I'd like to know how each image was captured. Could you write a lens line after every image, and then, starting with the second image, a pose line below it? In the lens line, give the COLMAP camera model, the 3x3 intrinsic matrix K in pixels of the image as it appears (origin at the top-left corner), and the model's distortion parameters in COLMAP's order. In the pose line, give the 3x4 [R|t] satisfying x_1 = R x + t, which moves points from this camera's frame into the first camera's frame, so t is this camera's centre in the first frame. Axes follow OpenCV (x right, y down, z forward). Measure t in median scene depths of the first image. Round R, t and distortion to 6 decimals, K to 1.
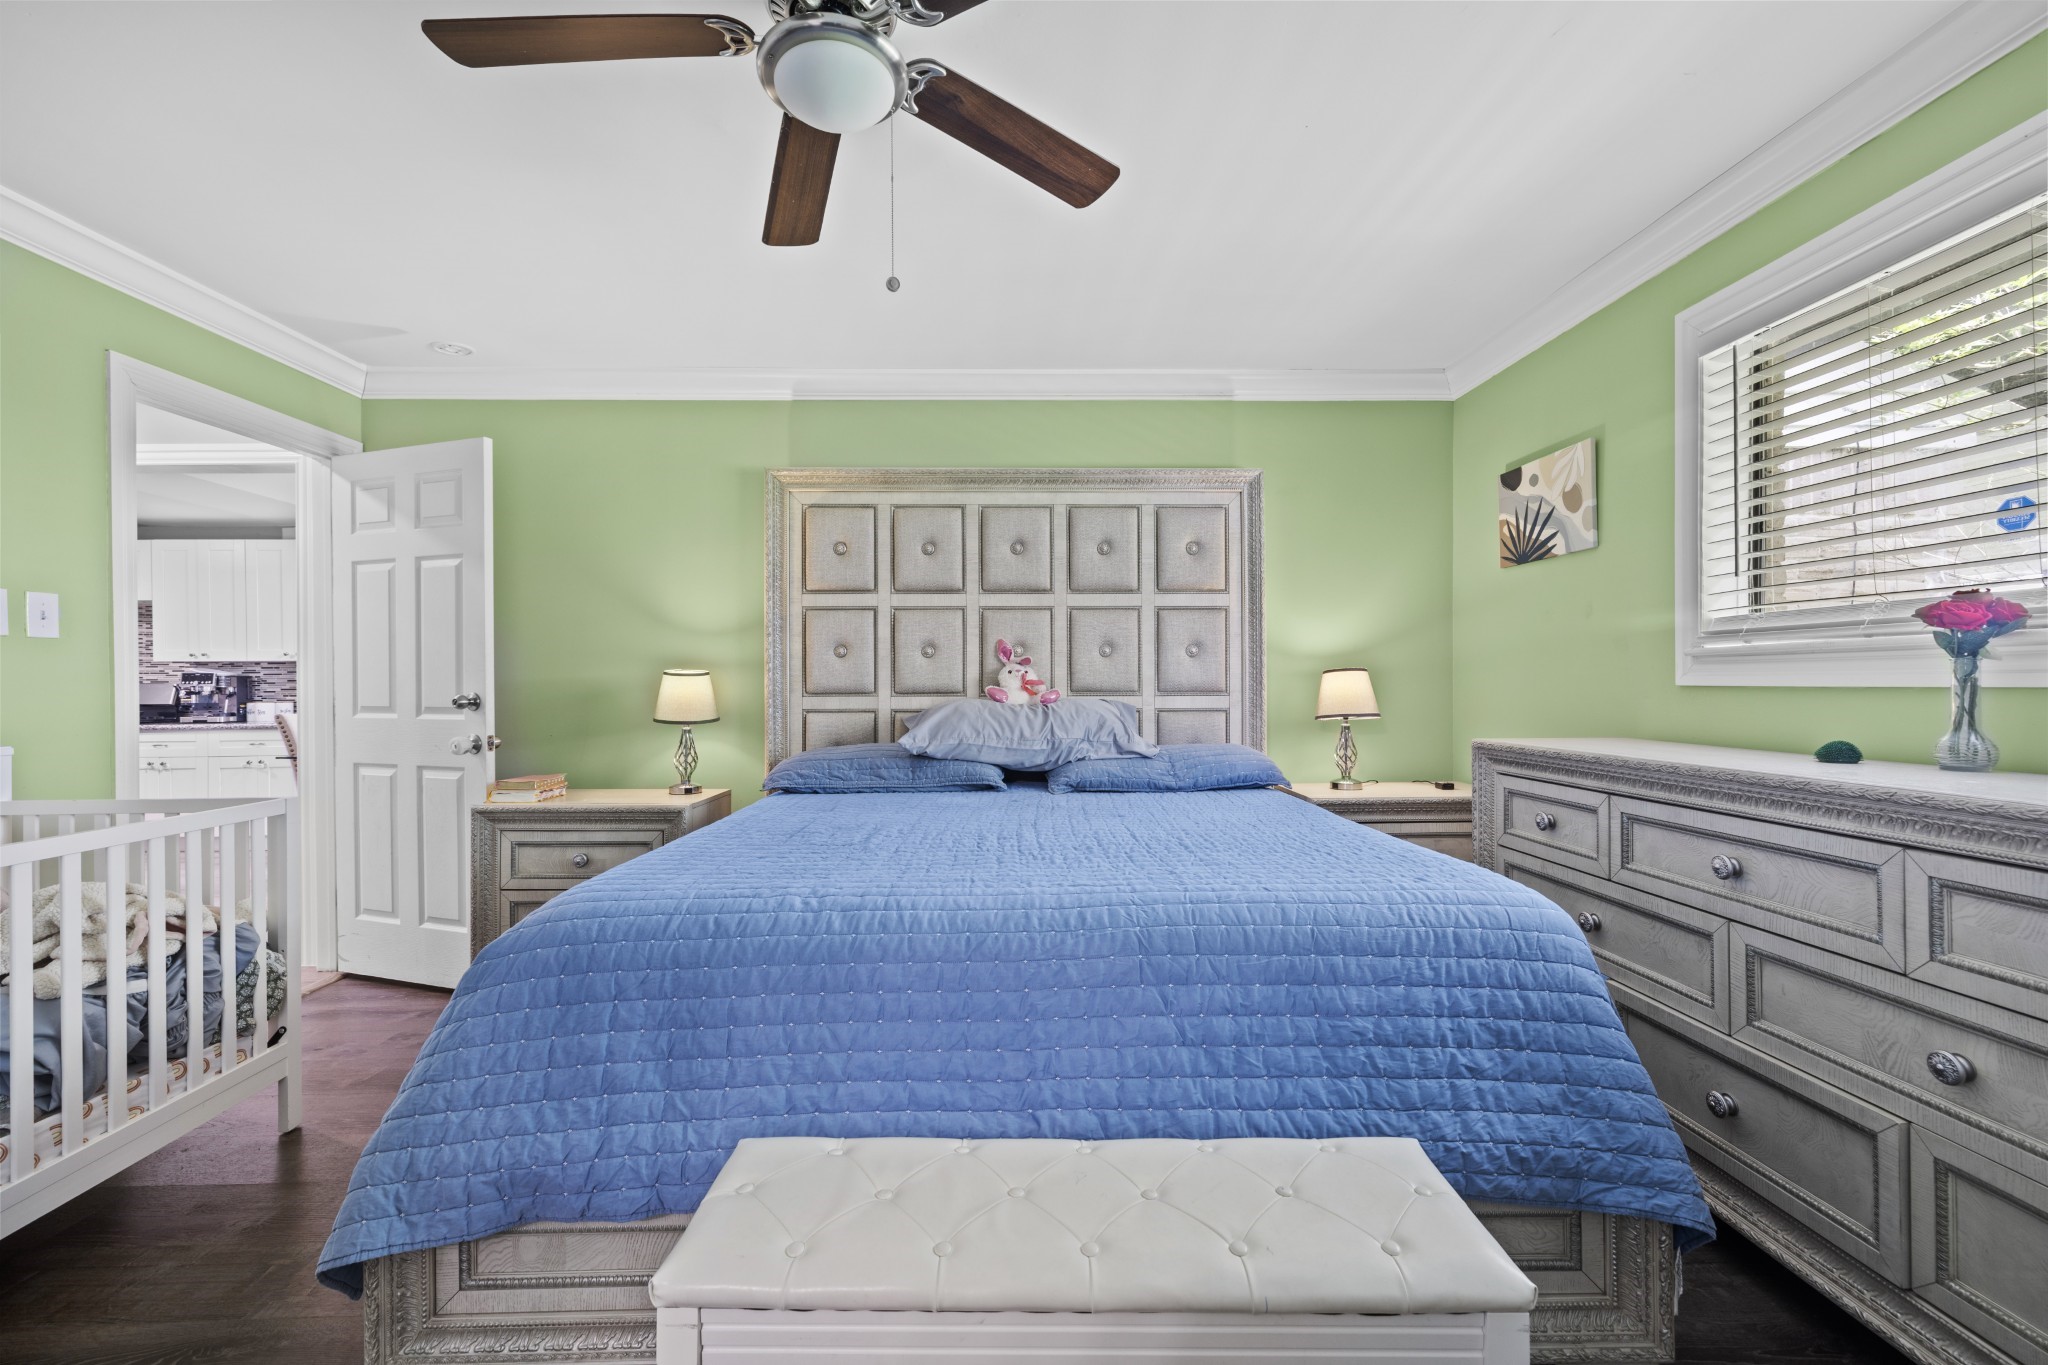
lens RADIAL K [[860.7, 0, 1018.2], [0, 860.7, 675.3], [0, 0, 1]] dist [0.002763, -0.000019]
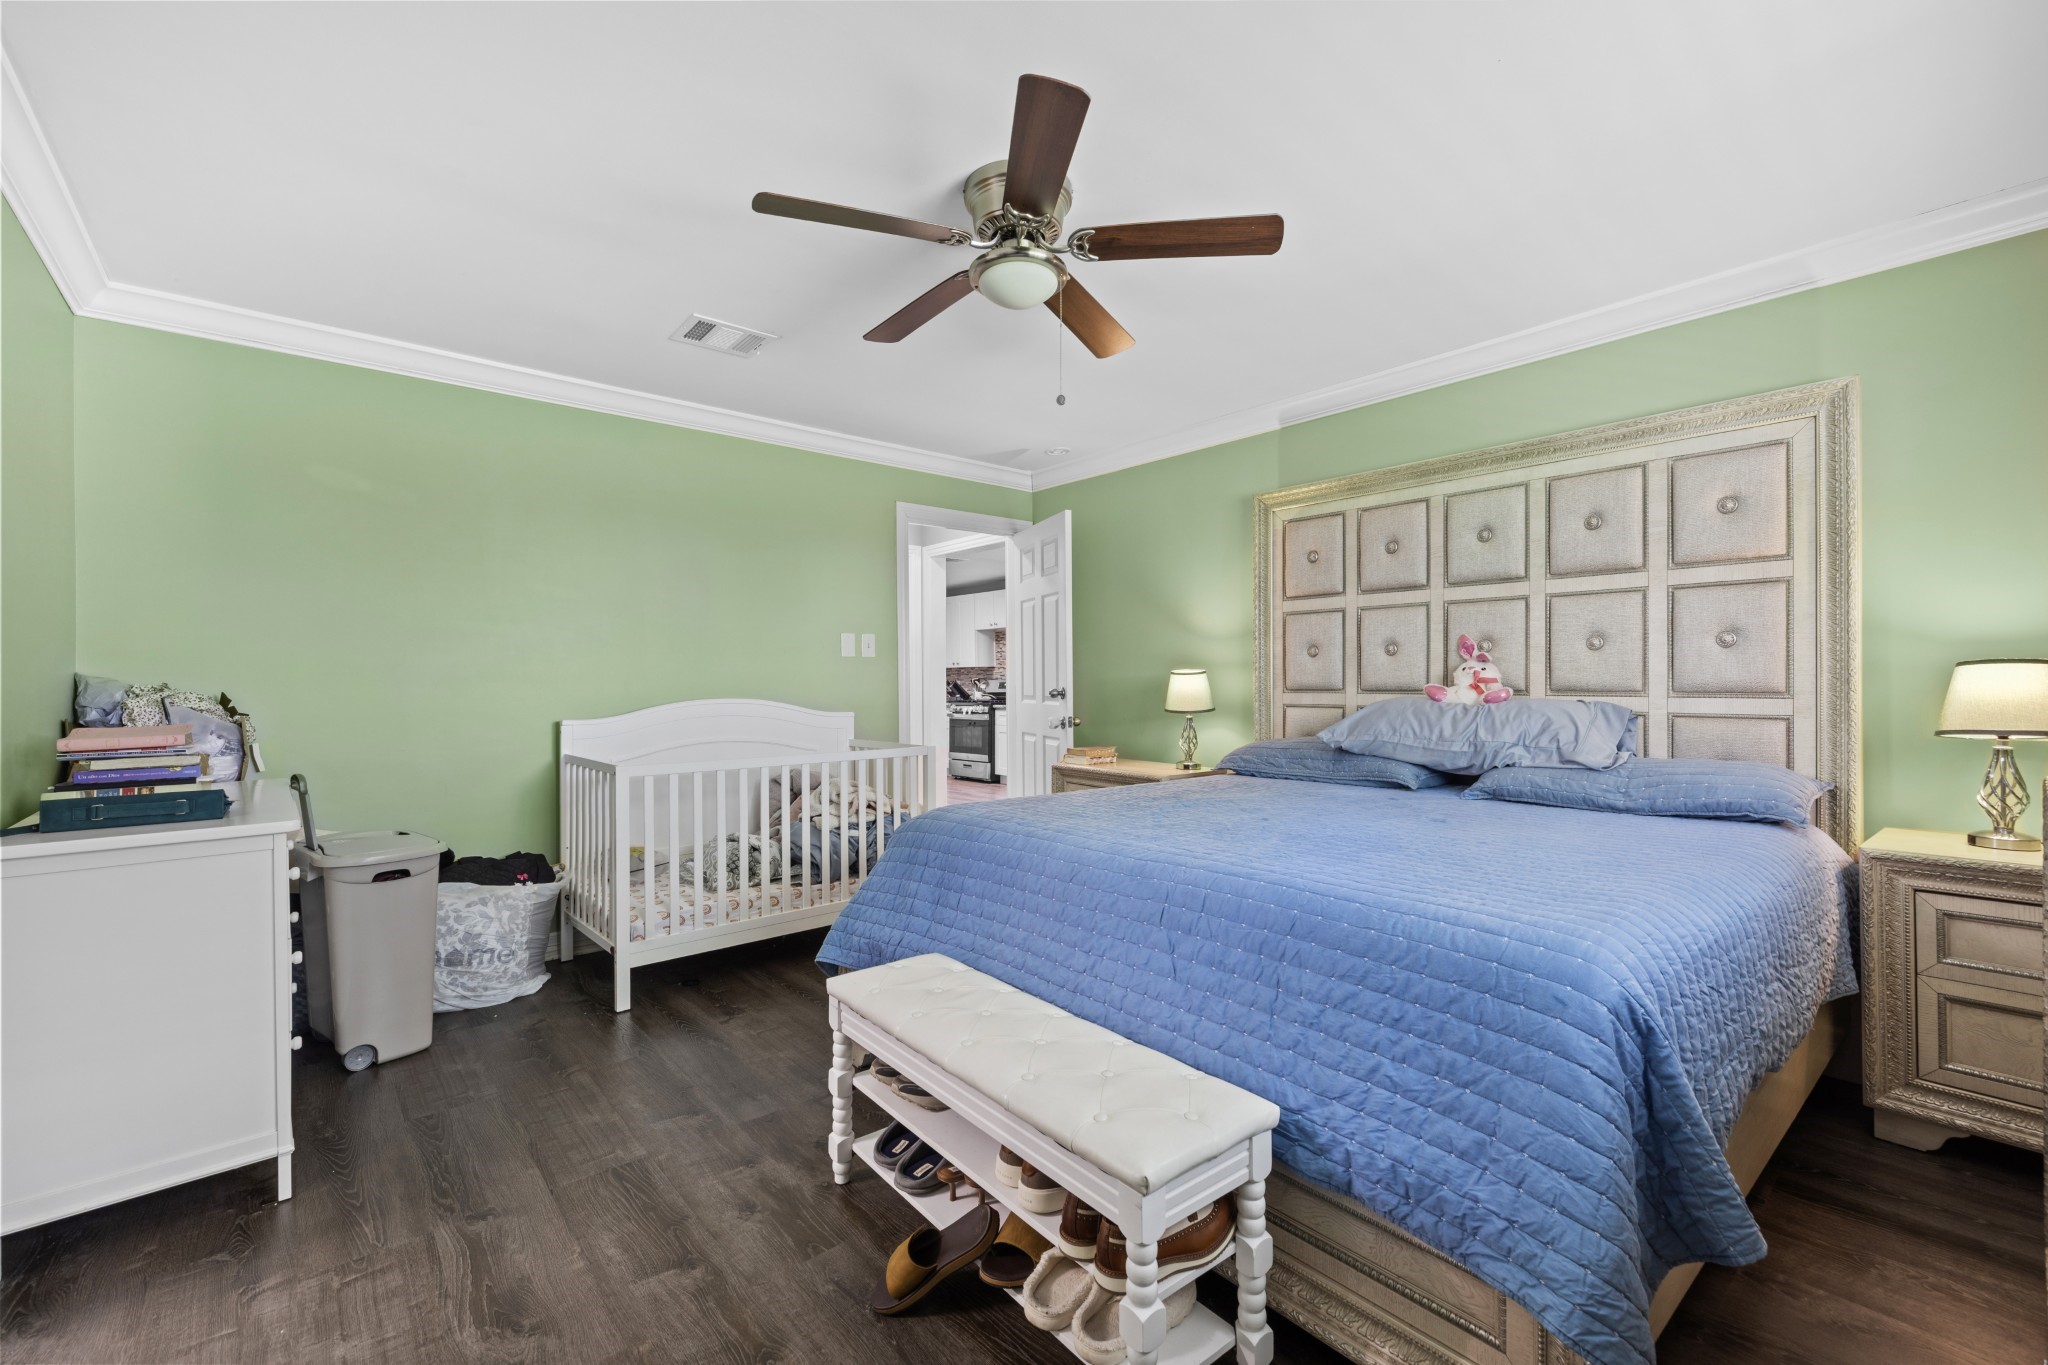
lens RADIAL K [[860.7, 0, 1018.2], [0, 860.7, 675.3], [0, 0, 1]] dist [0.002763, -0.000019]
pose [[0.627948, -0.003052, -0.778249, 0.406507], [0.007920, 0.999966, 0.002470, -0.003225], [0.778215, -0.007715, 0.627951, 0.026072]]
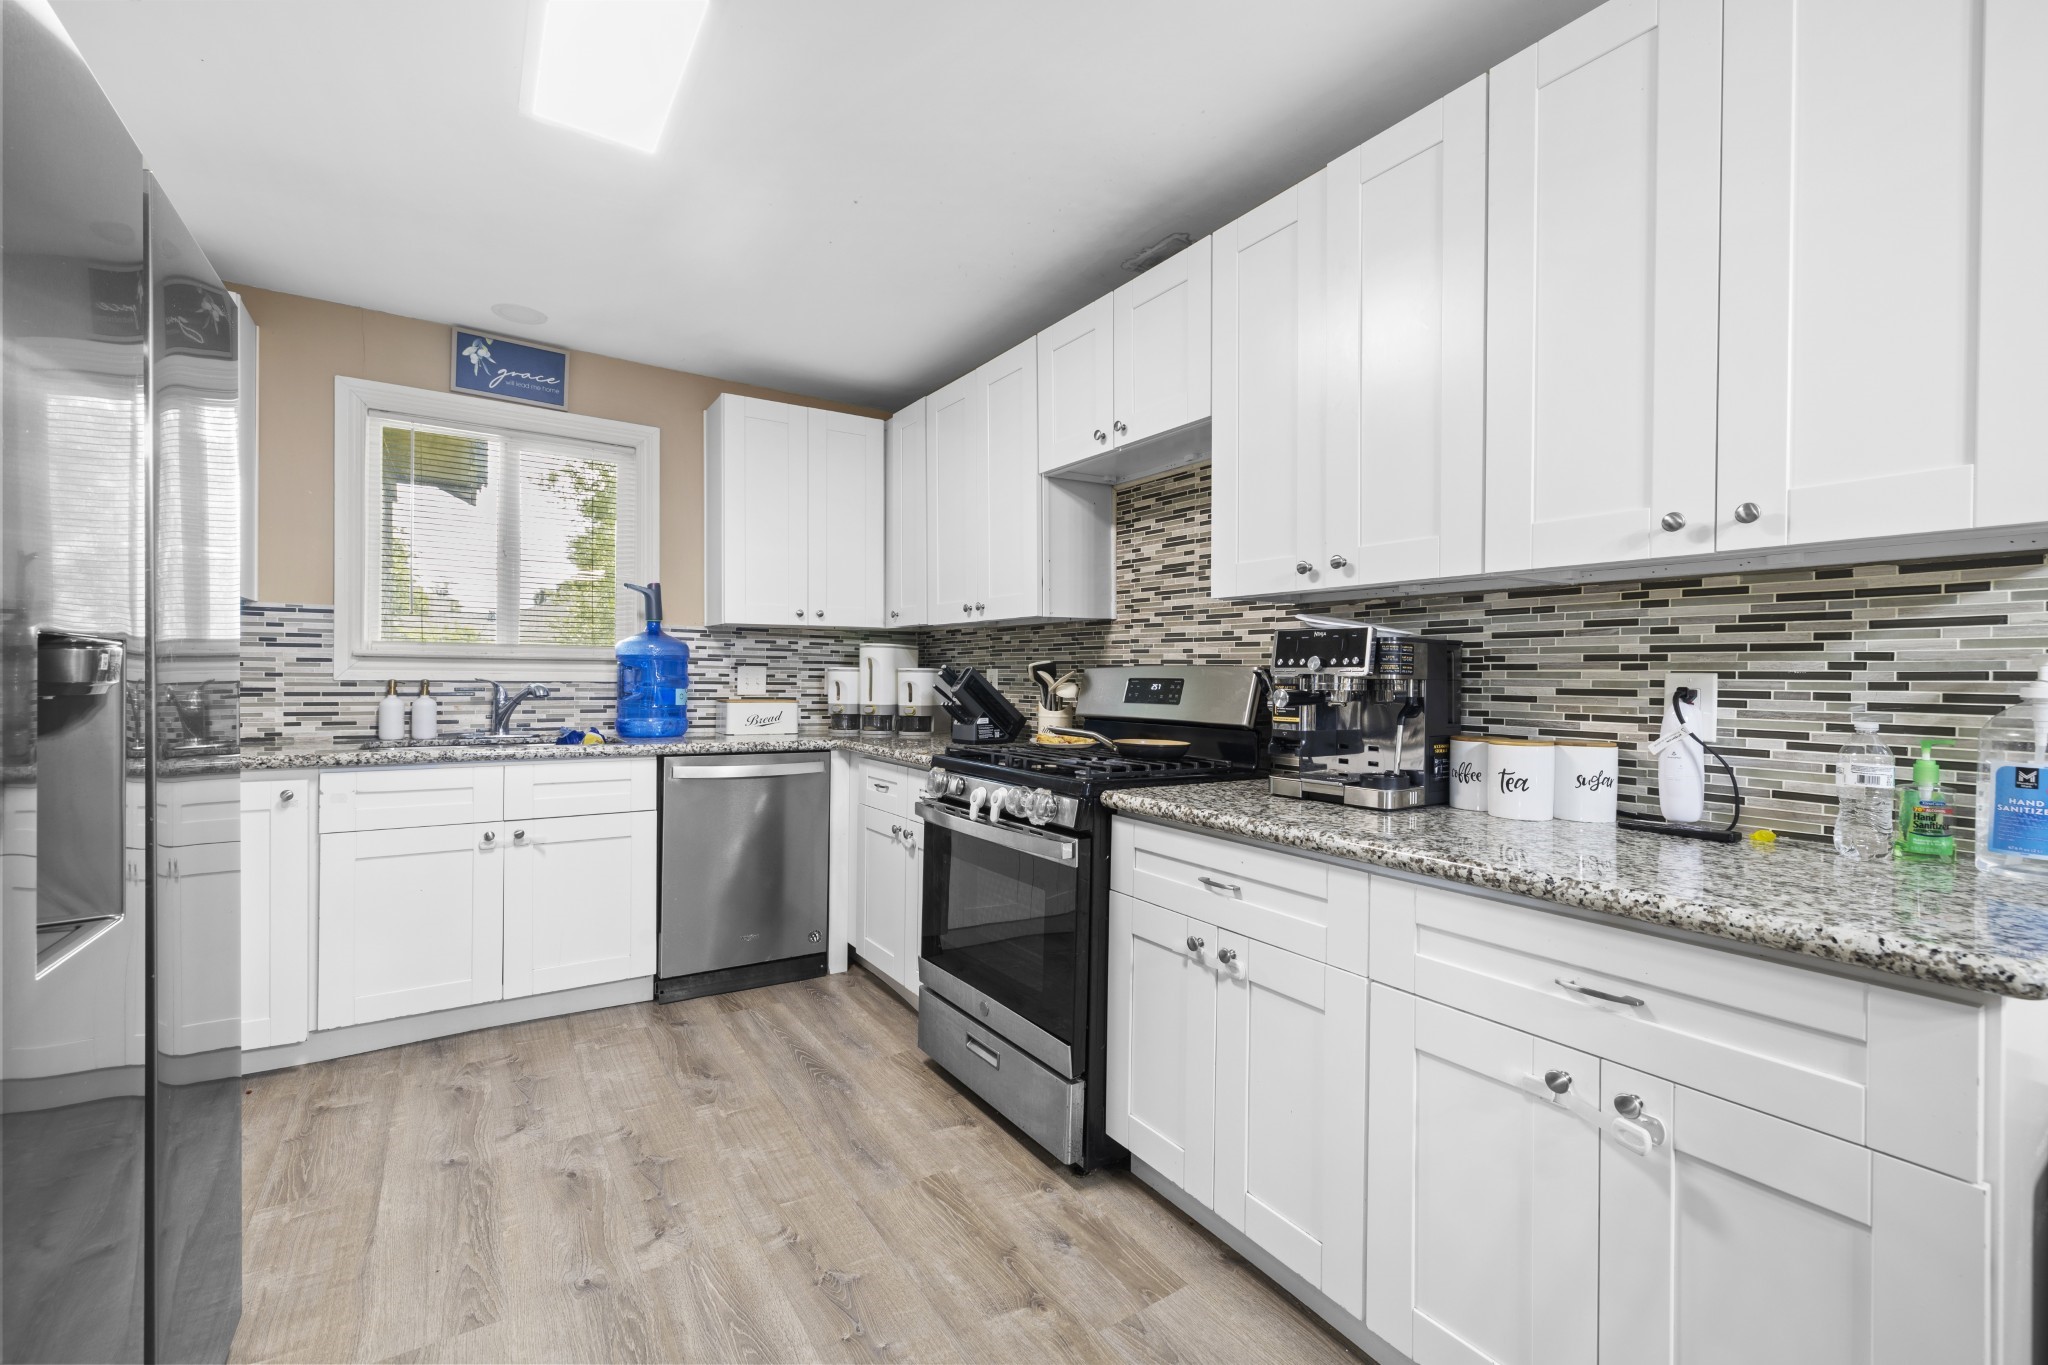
lens RADIAL K [[860.7, 0, 1018.2], [0, 860.7, 675.3], [0, 0, 1]] dist [0.002763, -0.000019]
pose [[0.522453, 0.012920, -0.852570, -1.344615], [-0.008163, 0.999915, 0.010151, 0.018745], [0.852629, 0.001656, 0.522514, 1.356124]]
